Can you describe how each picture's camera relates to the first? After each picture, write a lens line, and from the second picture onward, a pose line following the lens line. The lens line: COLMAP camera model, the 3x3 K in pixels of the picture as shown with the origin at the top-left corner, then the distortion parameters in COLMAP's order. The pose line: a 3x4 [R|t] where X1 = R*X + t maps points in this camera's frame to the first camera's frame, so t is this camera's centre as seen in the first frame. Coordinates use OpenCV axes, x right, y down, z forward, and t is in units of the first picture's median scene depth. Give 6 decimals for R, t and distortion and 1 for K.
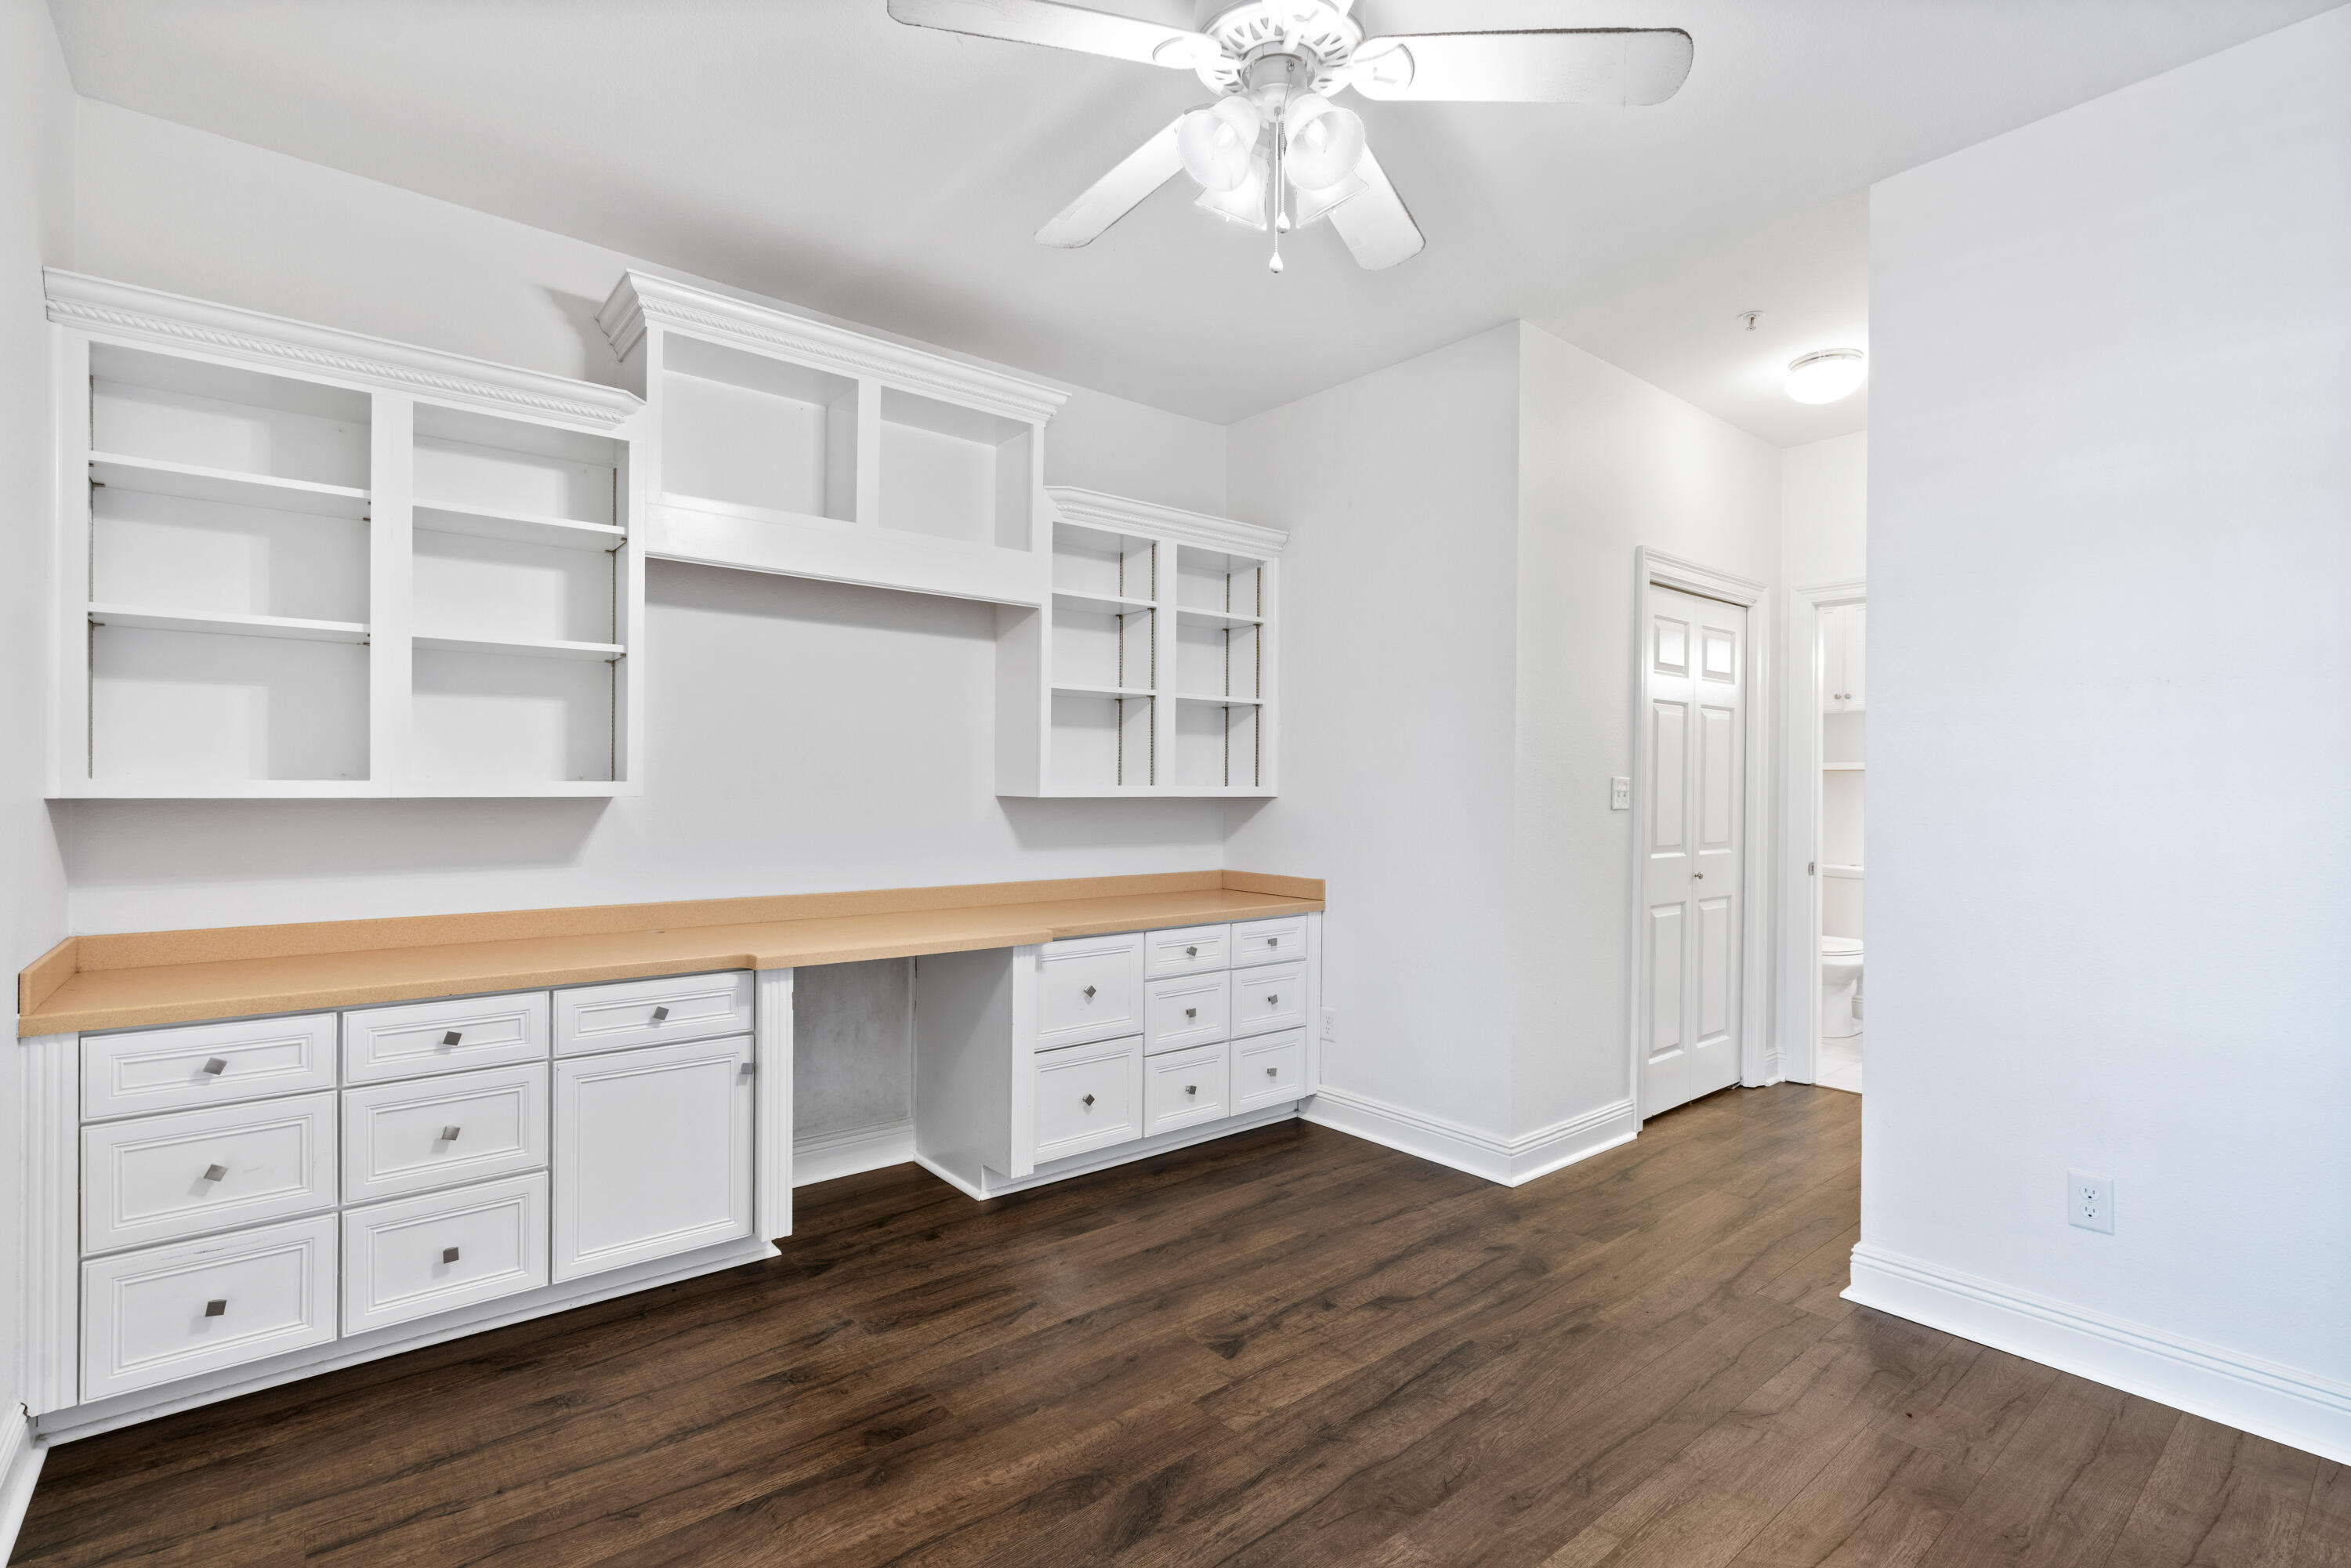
lens RADIAL K [[1076.6, 0, 1167.9], [0, 1076.6, 795.9], [0, 0, 1]] dist [-0.014034, 0.007388]
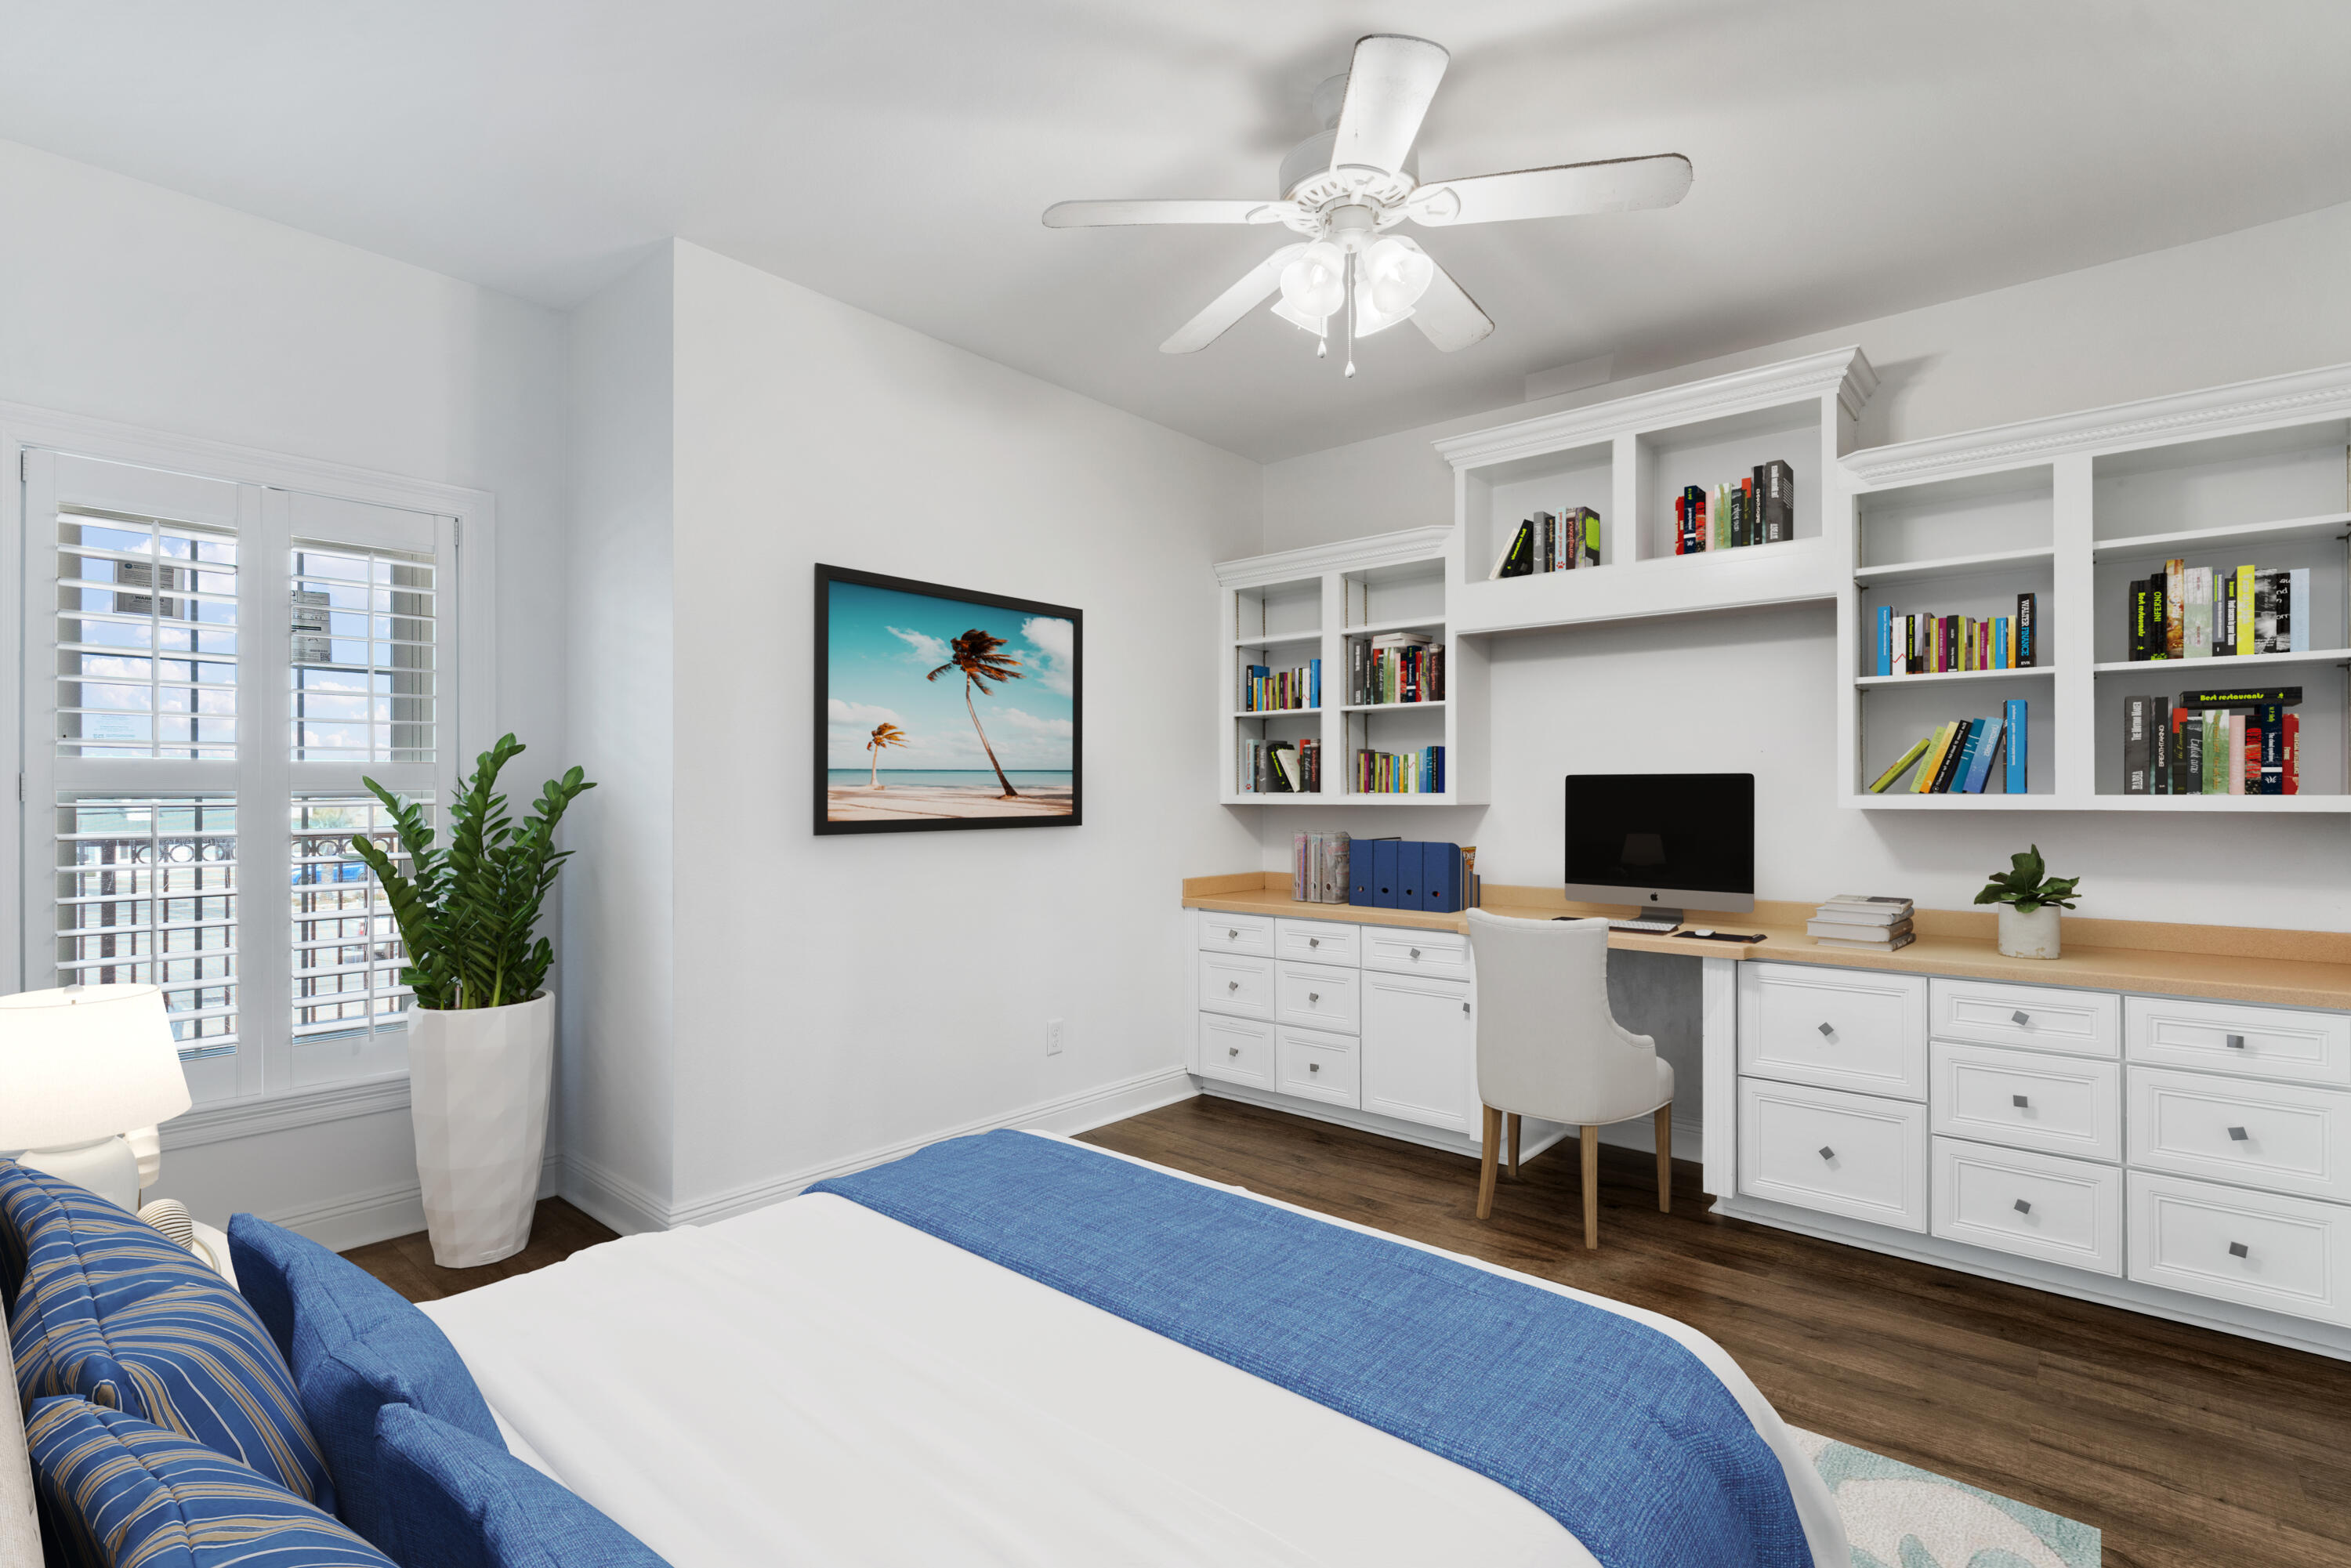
lens RADIAL K [[1076.6, 0, 1166.5], [0, 1076.6, 799.6], [0, 0, 1]] dist [-0.014034, 0.007388]
pose [[0.171022, -0.006730, -0.985244, 0.752937], [-0.009948, 0.999914, -0.008557, 0.007889], [0.985217, 0.011264, 0.170941, 0.342337]]
